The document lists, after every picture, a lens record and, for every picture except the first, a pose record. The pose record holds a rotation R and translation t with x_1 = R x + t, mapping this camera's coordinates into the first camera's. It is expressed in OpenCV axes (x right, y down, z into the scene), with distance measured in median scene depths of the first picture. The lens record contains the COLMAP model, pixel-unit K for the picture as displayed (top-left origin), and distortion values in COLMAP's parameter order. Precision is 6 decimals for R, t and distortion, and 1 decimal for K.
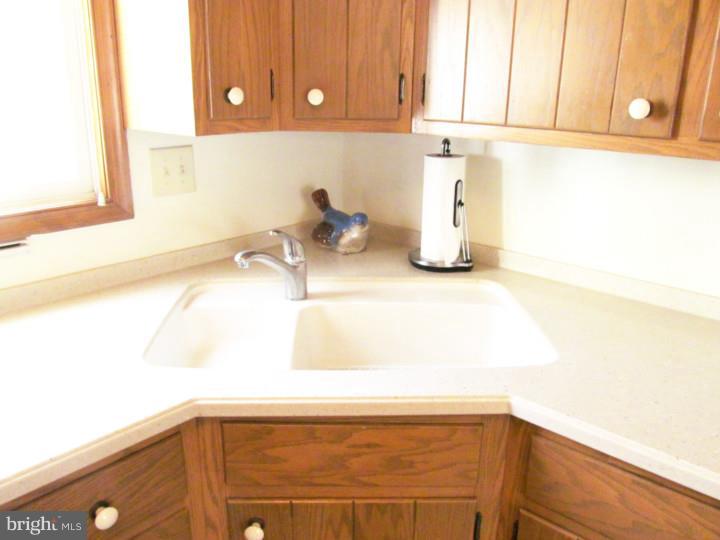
lens RADIAL K [[597.6, 0, 360.0], [0, 597.6, 270.0], [0, 0, 1]] dist [-0.058156, 0.015628]
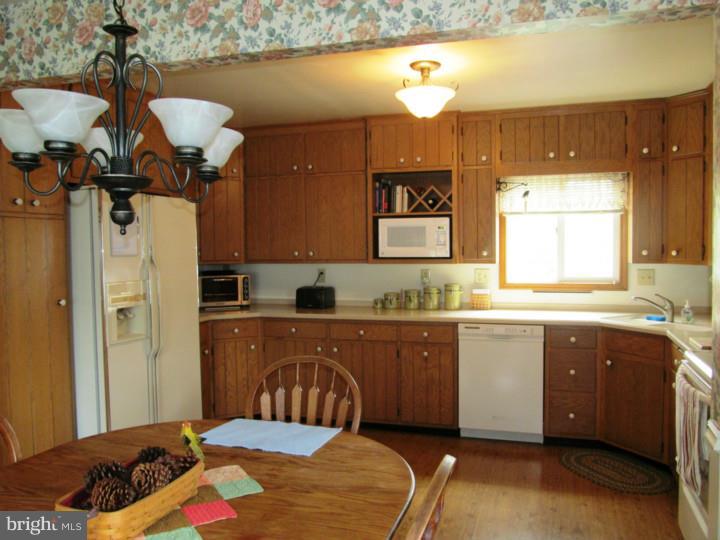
lens RADIAL K [[597.6, 0, 360.0], [0, 597.6, 270.0], [0, 0, 1]] dist [-0.058156, 0.015628]
pose [[0.398182, 0.019907, -0.917090, 2.034255], [-0.255083, 0.962735, -0.089854, 0.478330], [0.881126, 0.269713, 0.388422, -1.564305]]
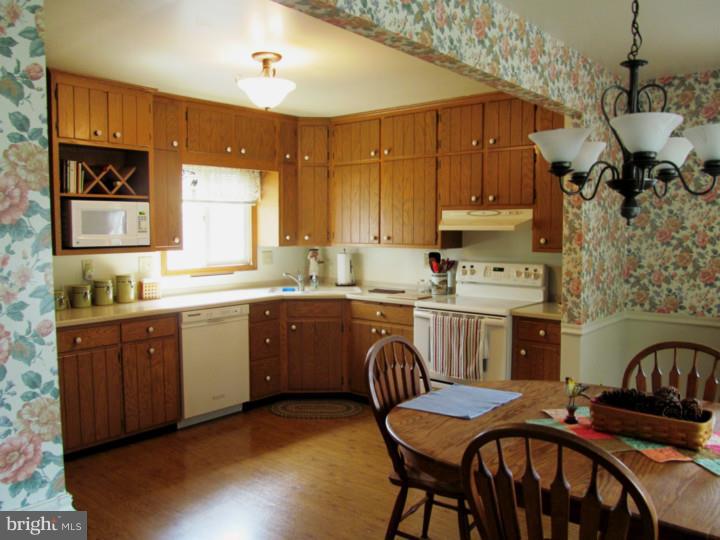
lens RADIAL K [[597.6, 0, 360.0], [0, 597.6, 270.0], [0, 0, 1]] dist [-0.058156, 0.015628]
pose [[0.999814, -0.017452, 0.008193, 0.242353], [0.018841, 0.974574, -0.223271, 0.821798], [-0.004088, 0.223384, 0.974722, -2.842891]]
